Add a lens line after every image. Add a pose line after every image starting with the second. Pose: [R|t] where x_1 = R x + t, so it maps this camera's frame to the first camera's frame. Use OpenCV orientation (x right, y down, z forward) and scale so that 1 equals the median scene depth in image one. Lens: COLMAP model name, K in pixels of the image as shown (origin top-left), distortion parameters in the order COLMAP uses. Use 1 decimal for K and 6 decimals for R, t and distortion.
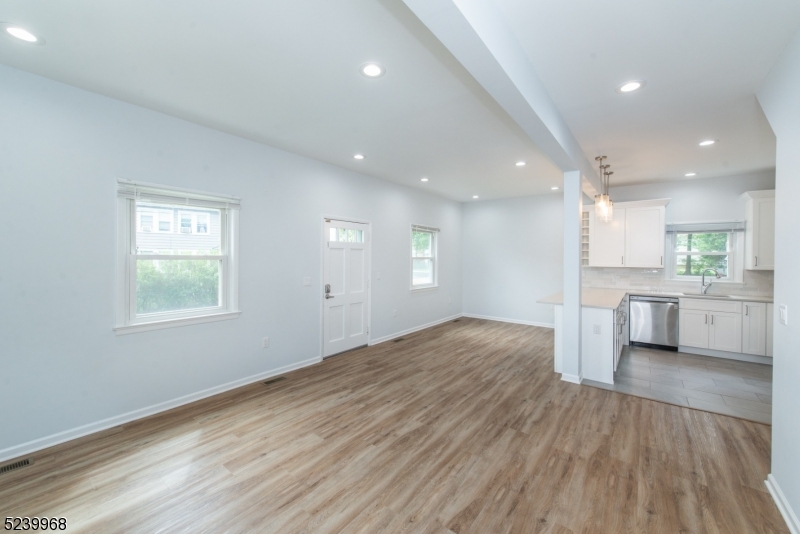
lens RADIAL K [[313.9, 0, 398.2], [0, 313.9, 260.8], [0, 0, 1]] dist [0.013044, -0.005337]
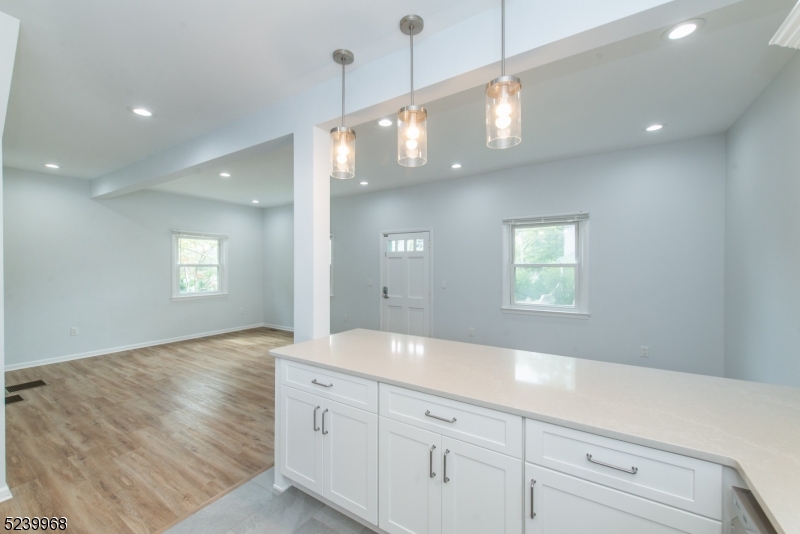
lens RADIAL K [[313.9, 0, 408.3], [0, 313.9, 264.1], [0, 0, 1]] dist [0.013044, -0.005337]
pose [[0.120786, -0.010316, -0.992625, 1.178181], [-0.008431, 0.999899, -0.011418, -0.002102], [0.992643, 0.009748, 0.120687, 1.077905]]
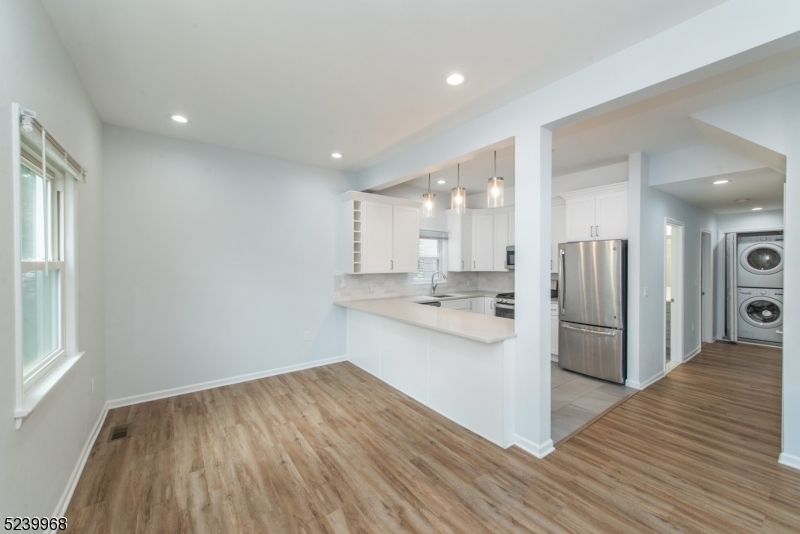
lens RADIAL K [[313.9, 0, 402.1], [0, 313.9, 263.4], [0, 0, 1]] dist [0.013044, -0.005337]
pose [[0.269733, -0.008512, 0.962897, -0.157095], [0.004715, 0.999961, 0.007518, -0.018302], [-0.962924, 0.002513, 0.269763, 1.045322]]
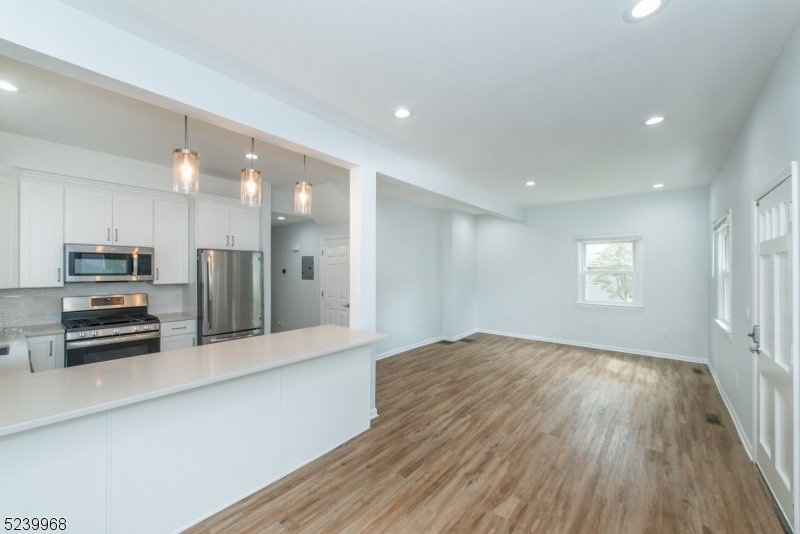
lens RADIAL K [[313.9, 0, 395.1], [0, 313.9, 267.4], [0, 0, 1]] dist [0.013044, -0.005337]
pose [[-0.999083, -0.006996, 0.042230, 0.414775], [-0.007105, 0.999972, -0.002415, -0.024374], [-0.042212, -0.002713, -0.999105, 1.772687]]
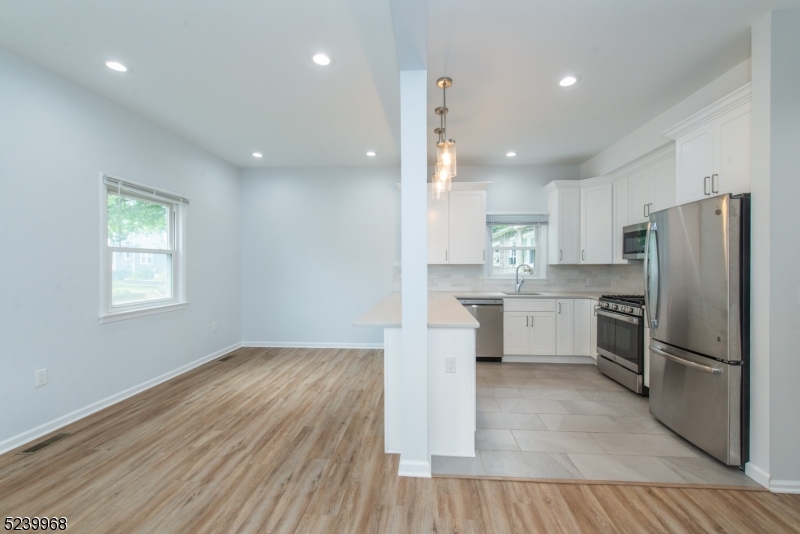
lens RADIAL K [[324.4, 0, 404.2], [0, 324.4, 265.4], [0, 0, 1]] dist [0.004640, 0.000387]
pose [[0.827103, -0.006022, 0.562018, 0.214637], [0.007877, 0.999969, -0.000879, 0.031993], [-0.561995, 0.005154, 0.827124, 0.526645]]
